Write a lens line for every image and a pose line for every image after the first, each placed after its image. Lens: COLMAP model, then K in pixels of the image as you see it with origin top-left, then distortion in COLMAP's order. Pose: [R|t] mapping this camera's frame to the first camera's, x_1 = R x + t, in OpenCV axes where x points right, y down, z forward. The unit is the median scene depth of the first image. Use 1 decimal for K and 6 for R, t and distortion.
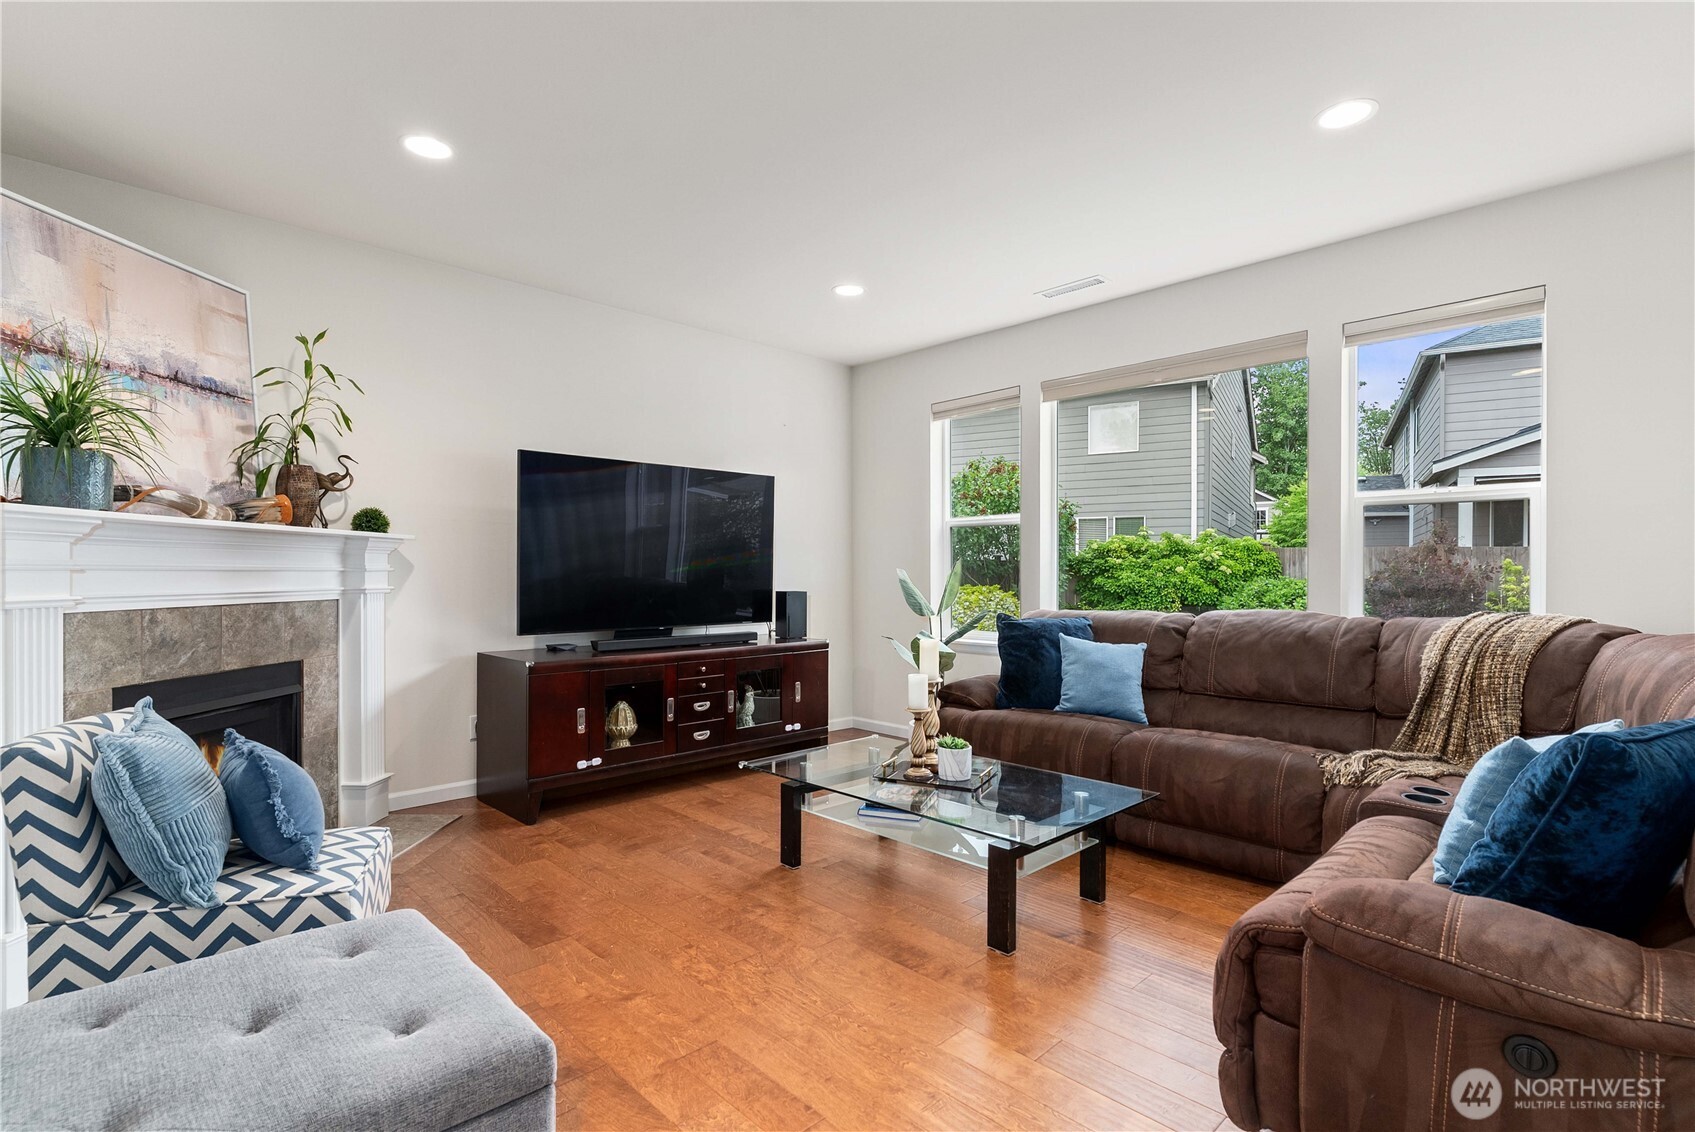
lens RADIAL K [[820.0, 0, 844.1], [0, 820.0, 574.2], [0, 0, 1]] dist [0.002982, 0.000849]
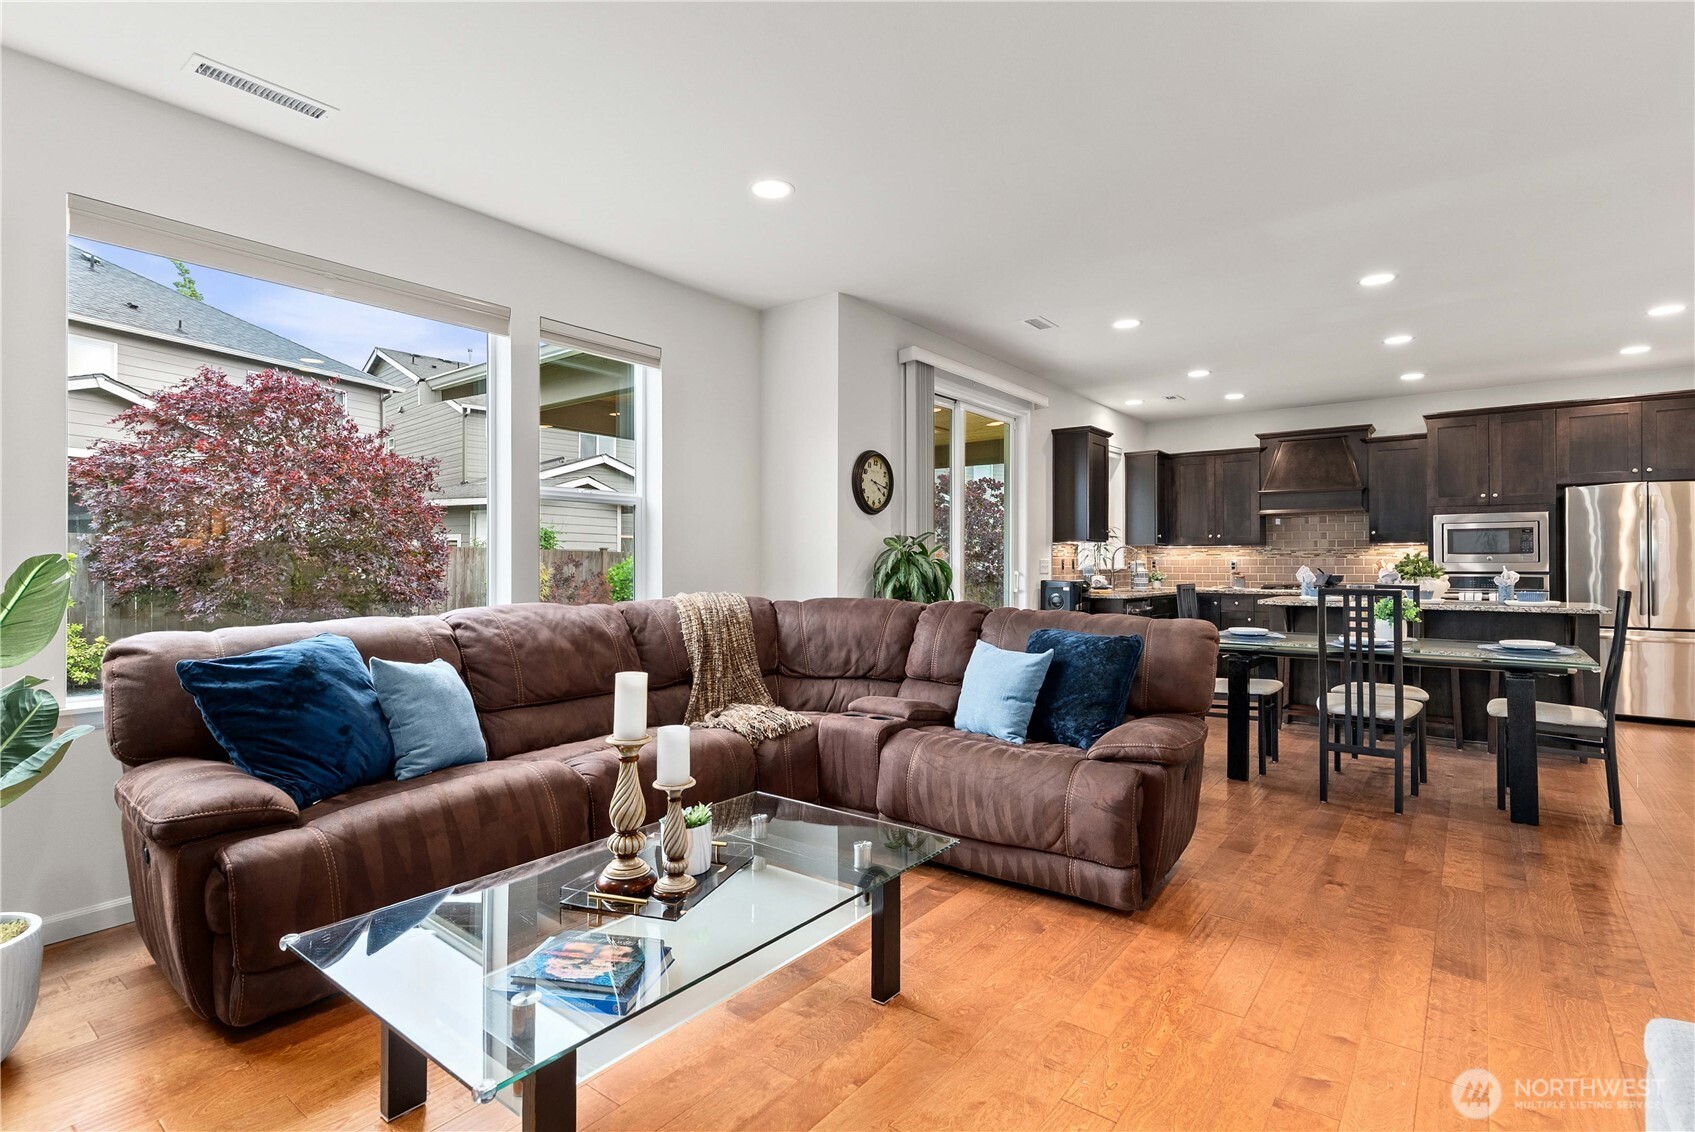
lens RADIAL K [[805.7, 0, 847.5], [0, 805.7, 566.0], [0, 0, 1]] dist [0.001076, -0.000923]
pose [[-0.149208, -0.006453, 0.988785, -0.466777], [0.002086, 0.999974, 0.006841, -0.004687], [-0.988804, 0.003084, -0.149191, 0.839946]]
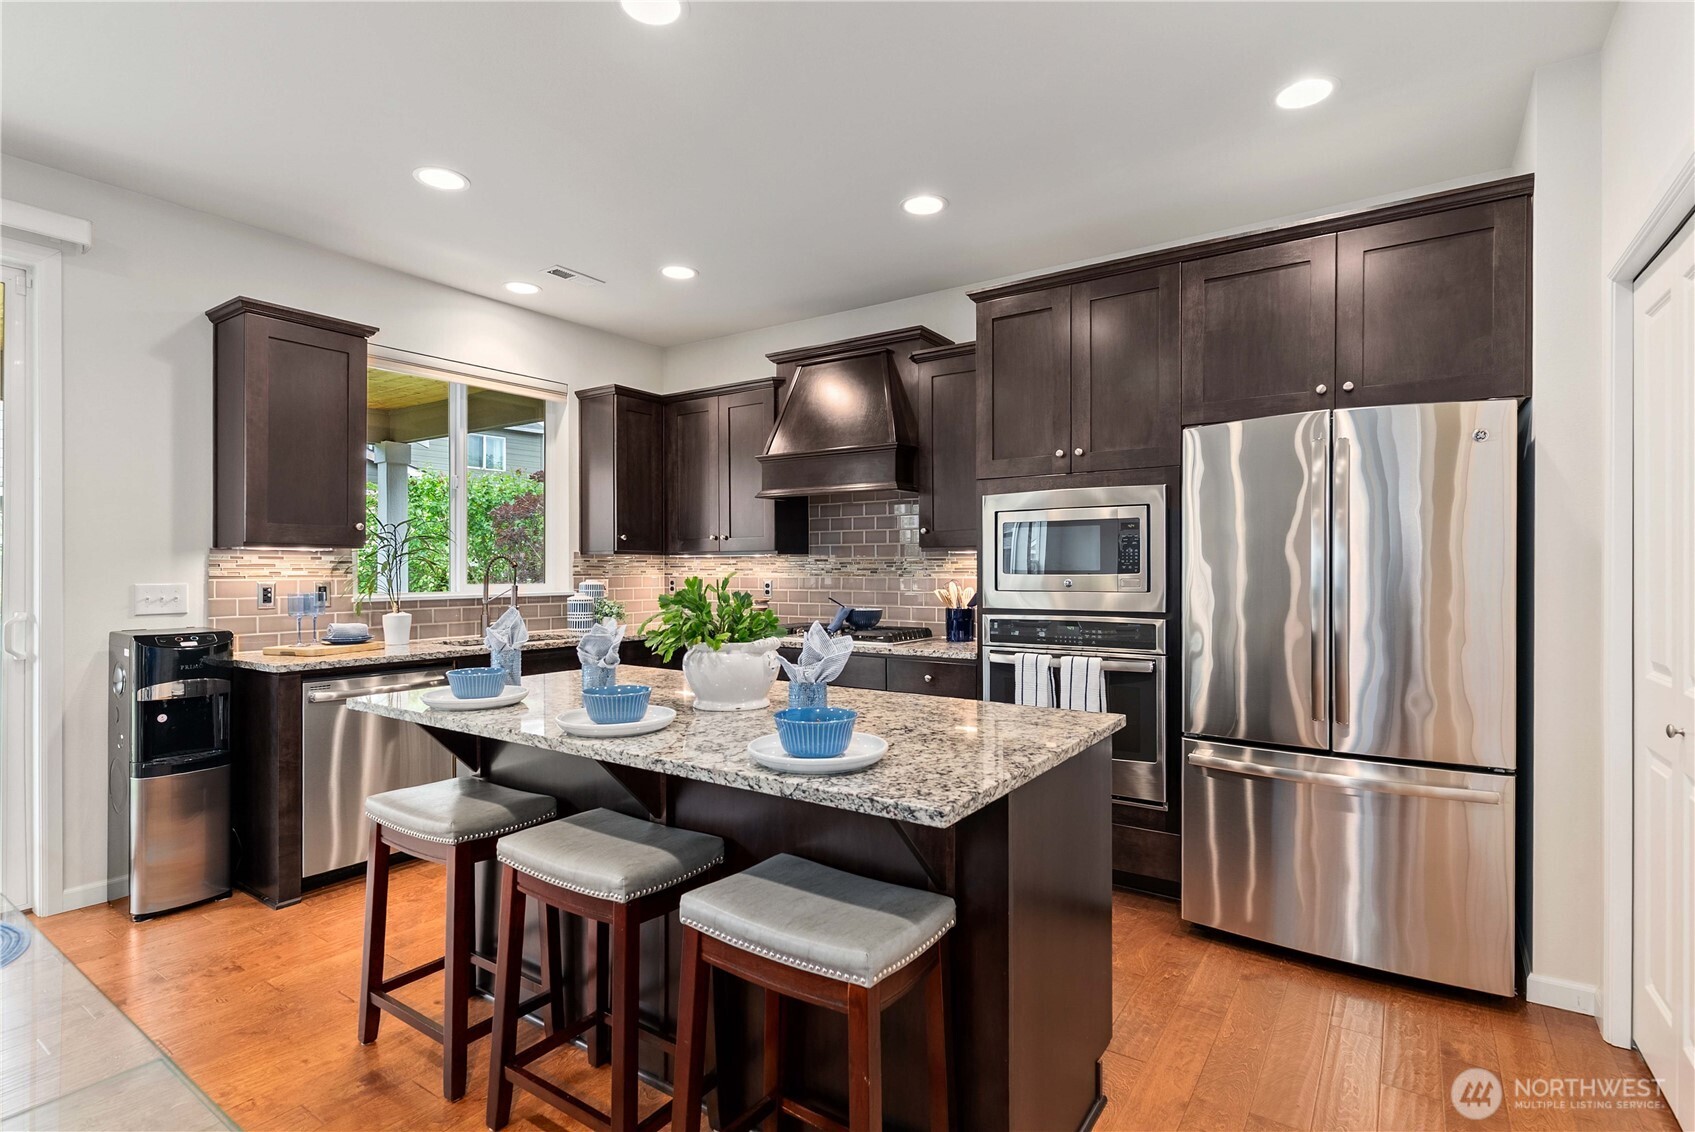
lens RADIAL K [[820.0, 0, 844.1], [0, 820.0, 574.2], [0, 0, 1]] dist [0.002982, 0.000849]
pose [[-0.205279, -0.009749, 0.978655, 0.285486], [0.001280, 0.999947, 0.010230, -0.025212], [-0.978703, 0.003353, -0.205256, -0.429023]]
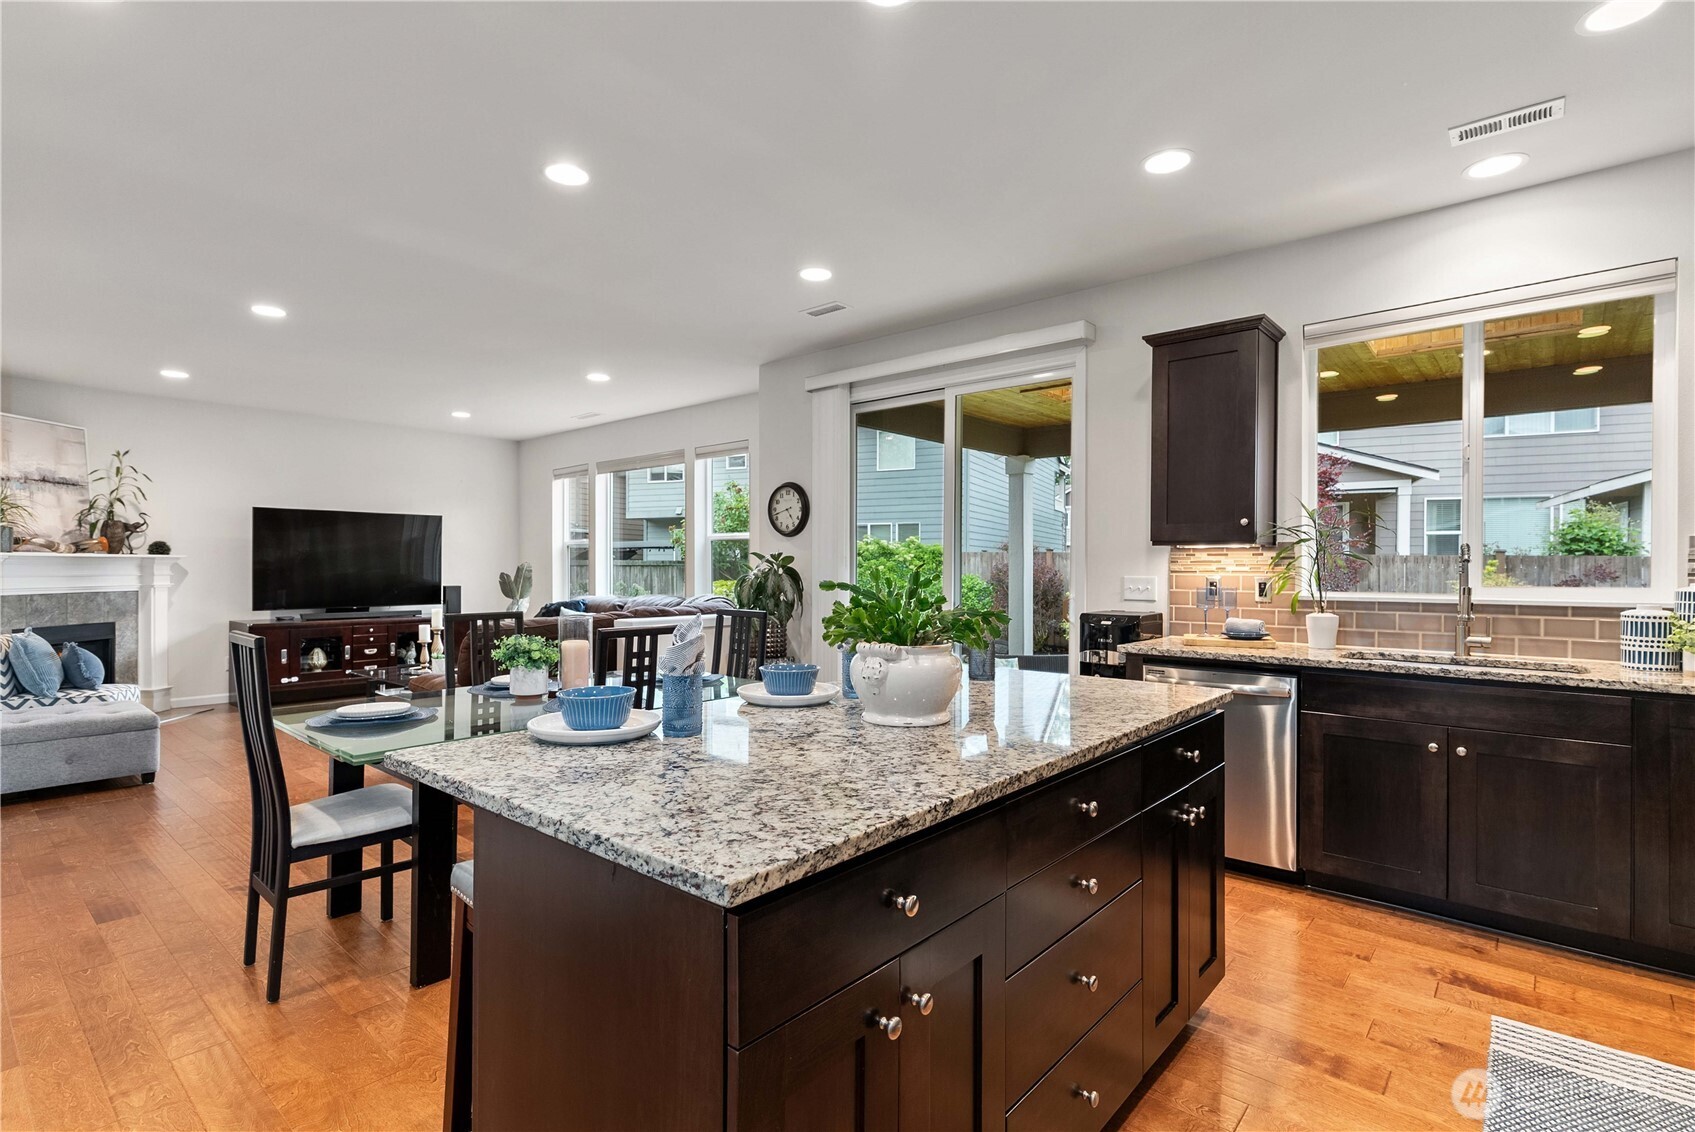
lens RADIAL K [[805.7, 0, 847.5], [0, 805.7, 566.0], [0, 0, 1]] dist [0.001076, -0.000923]
pose [[0.995413, -0.000584, 0.095670, 0.798441], [0.000874, 0.999995, -0.002988, -0.018207], [-0.095668, 0.003058, 0.995409, -0.960685]]
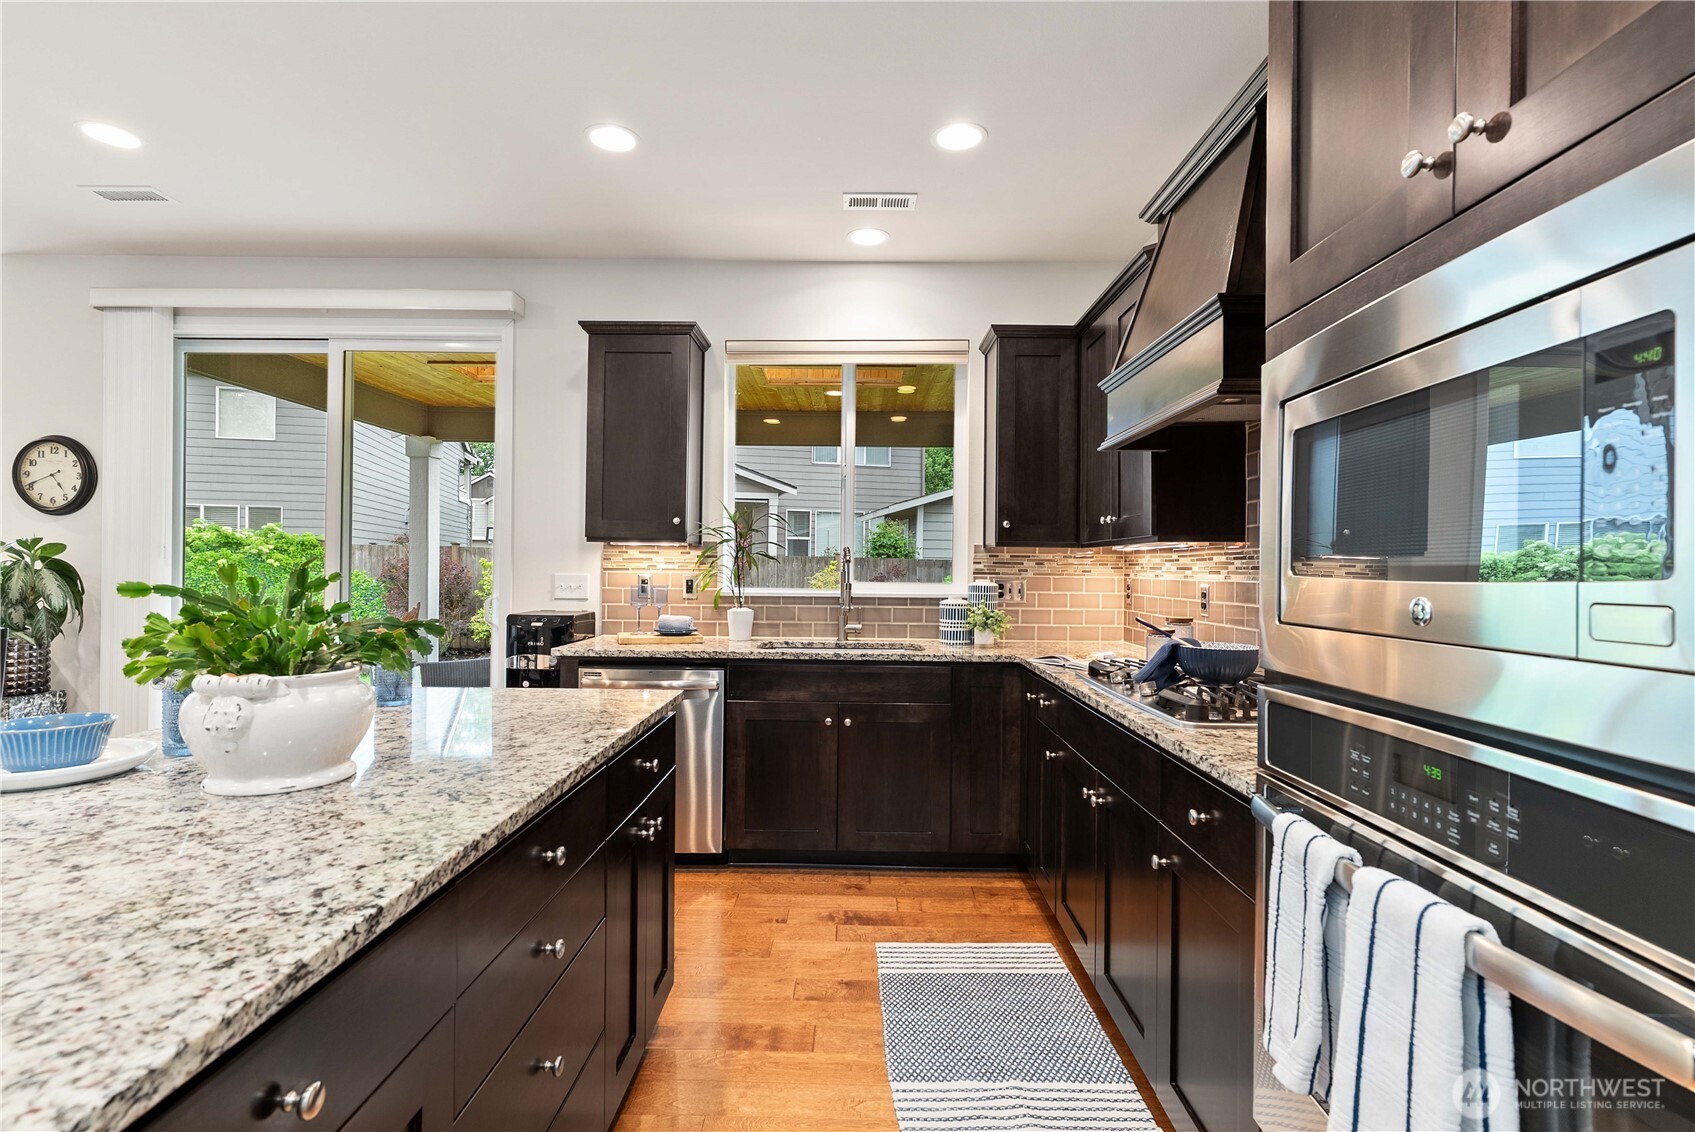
lens RADIAL K [[805.7, 0, 847.5], [0, 805.7, 566.0], [0, 0, 1]] dist [0.001076, -0.000923]
pose [[0.697694, 0.005496, 0.716375, 0.802184], [-0.006773, 0.999976, -0.001075, -0.018478], [-0.716364, -0.004102, 0.697714, -0.887788]]
